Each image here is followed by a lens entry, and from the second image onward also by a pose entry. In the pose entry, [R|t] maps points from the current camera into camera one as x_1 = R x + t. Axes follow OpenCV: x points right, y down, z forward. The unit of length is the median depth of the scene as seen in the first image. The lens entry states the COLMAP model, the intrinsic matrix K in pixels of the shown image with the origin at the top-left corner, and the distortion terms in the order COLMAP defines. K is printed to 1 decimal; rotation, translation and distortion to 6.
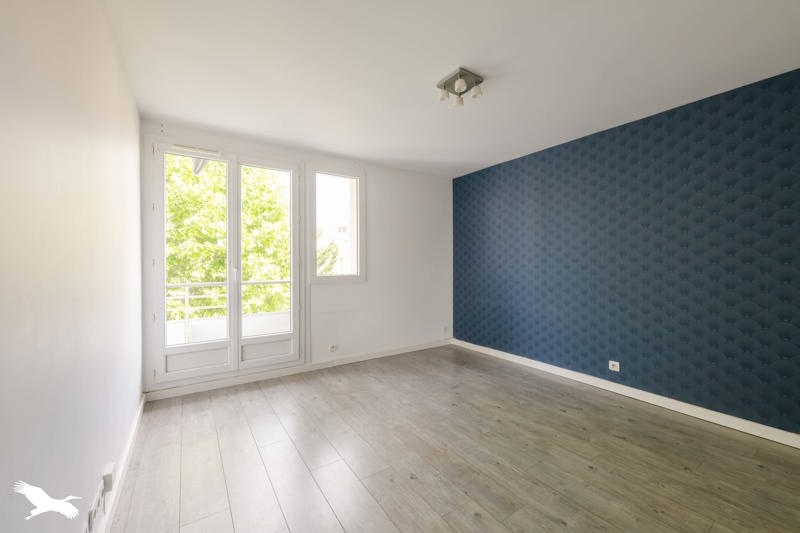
lens RADIAL K [[320.7, 0, 399.9], [0, 320.7, 263.8], [0, 0, 1]] dist [0.002307, -0.000725]
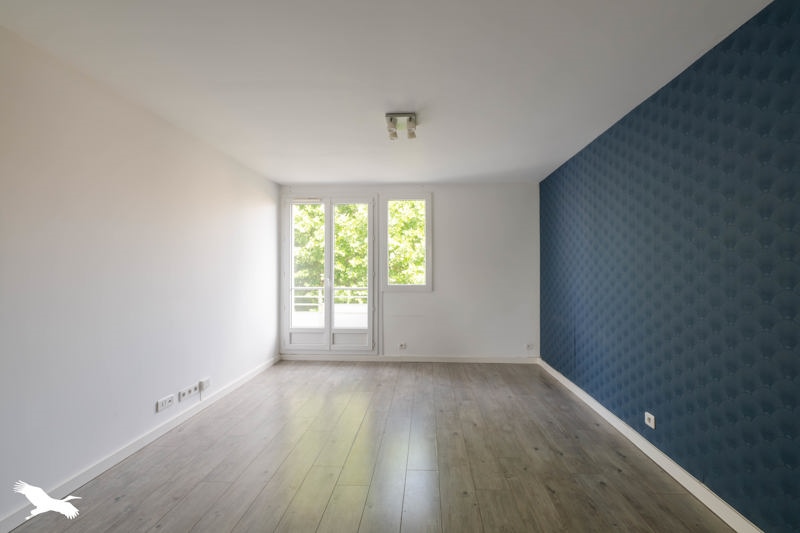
lens RADIAL K [[320.7, 0, 407.1], [0, 320.7, 267.7], [0, 0, 1]] dist [0.002307, -0.000725]
pose [[0.800400, -0.002691, -0.599460, 0.635046], [-0.002587, 0.999965, -0.007943, -0.023124], [0.599461, 0.007908, 0.800365, 0.069415]]
